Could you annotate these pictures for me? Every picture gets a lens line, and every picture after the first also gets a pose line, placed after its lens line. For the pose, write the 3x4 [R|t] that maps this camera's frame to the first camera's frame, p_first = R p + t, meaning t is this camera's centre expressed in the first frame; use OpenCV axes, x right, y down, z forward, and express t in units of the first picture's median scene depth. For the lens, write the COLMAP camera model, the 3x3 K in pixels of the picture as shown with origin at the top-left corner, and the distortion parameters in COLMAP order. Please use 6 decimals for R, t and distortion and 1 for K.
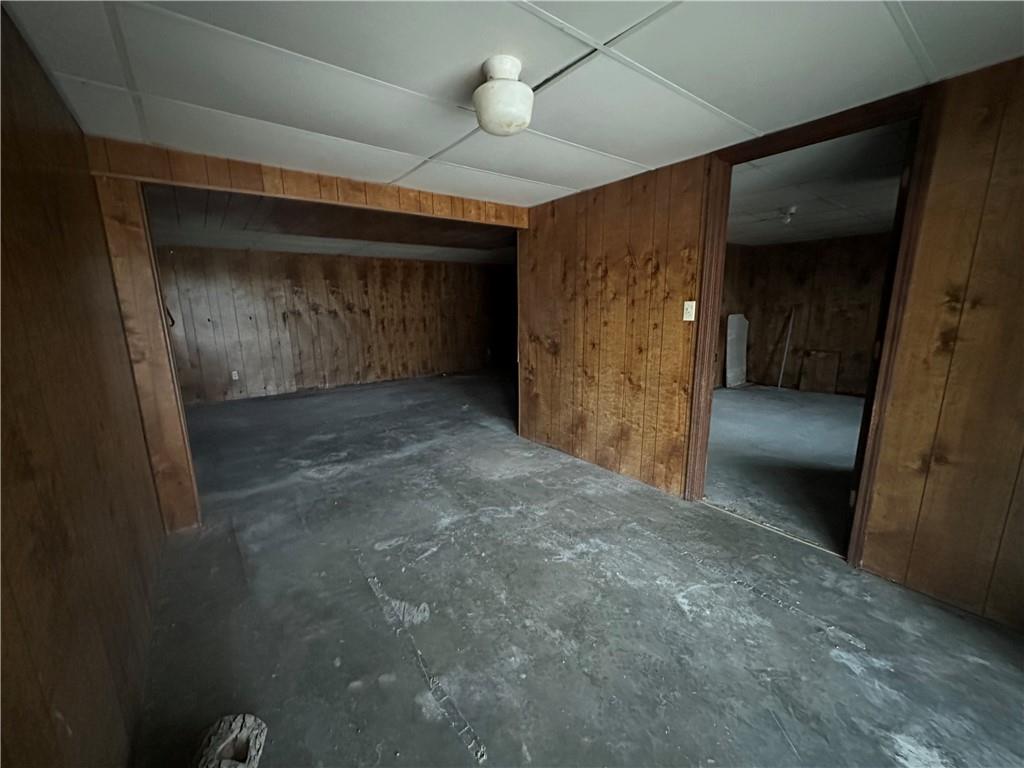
lens RADIAL K [[407.7, 0, 512.0], [0, 407.7, 384.0], [0, 0, 1]] dist [0.000659, -0.000036]
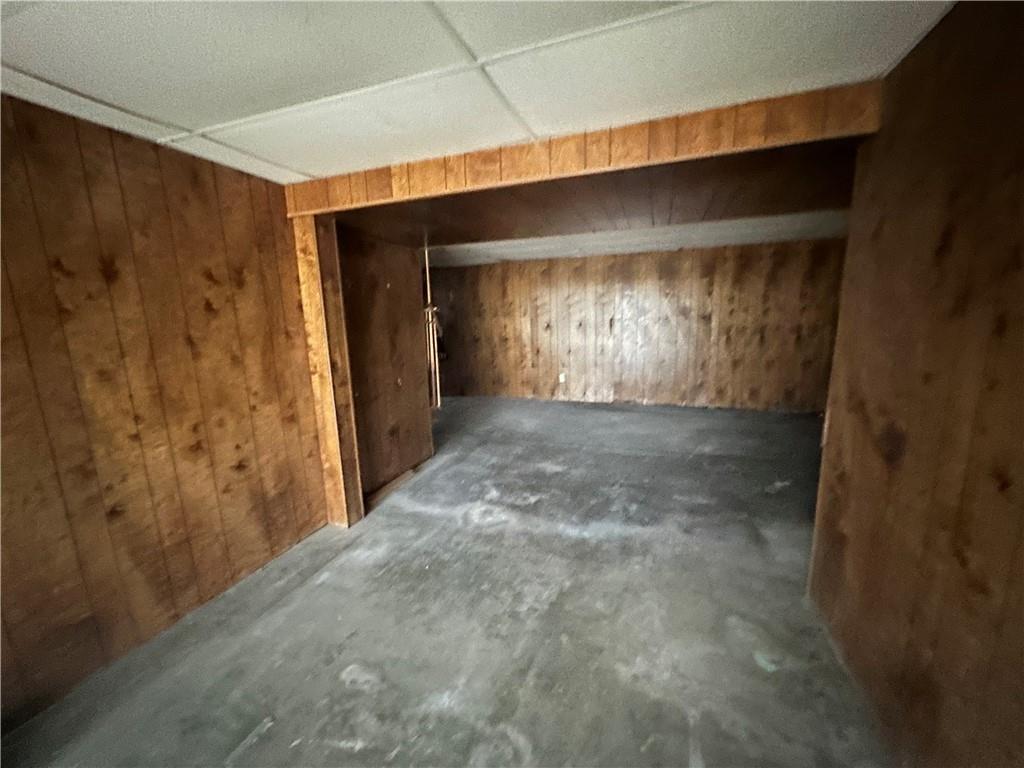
lens RADIAL K [[407.7, 0, 512.0], [0, 407.7, 384.0], [0, 0, 1]] dist [0.000659, -0.000036]
pose [[0.539537, 0.146564, -0.829107, 0.178567], [-0.140860, 0.986566, 0.082735, -0.101605], [0.830095, 0.072149, 0.552934, 0.421996]]
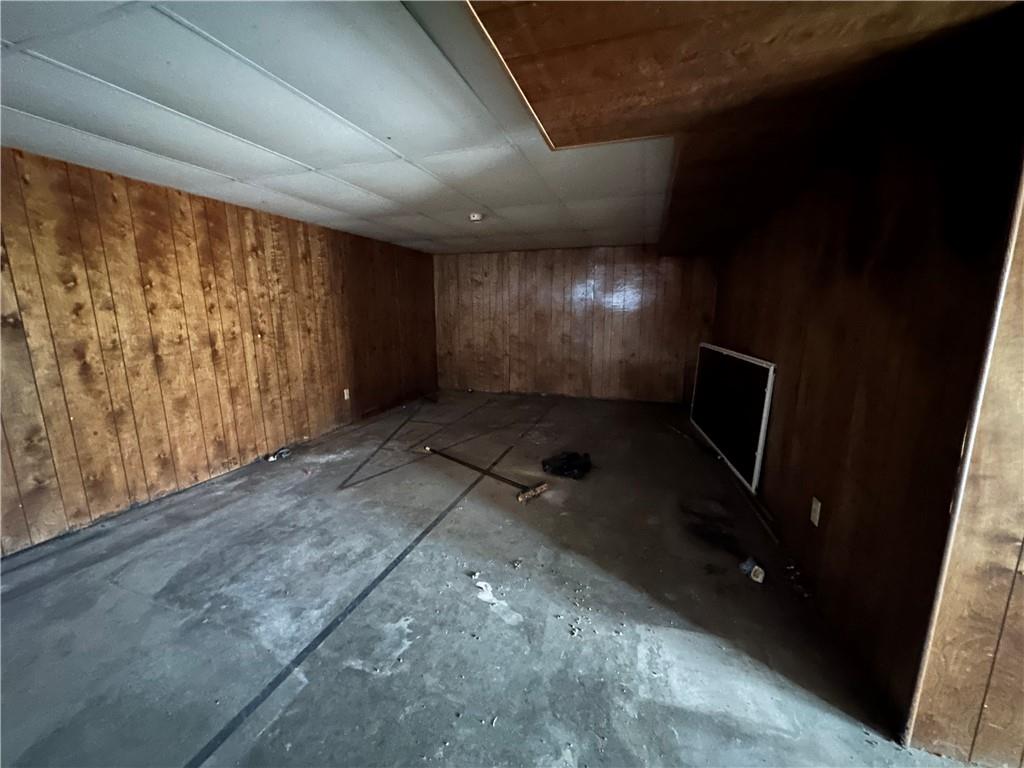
lens RADIAL K [[407.7, 0, 512.0], [0, 407.7, 384.0], [0, 0, 1]] dist [0.000659, -0.000036]
pose [[0.830182, -0.088569, 0.550412, -0.343253], [0.096463, 0.995229, 0.014653, -0.159286], [-0.549084, 0.040930, 0.834764, 0.856870]]
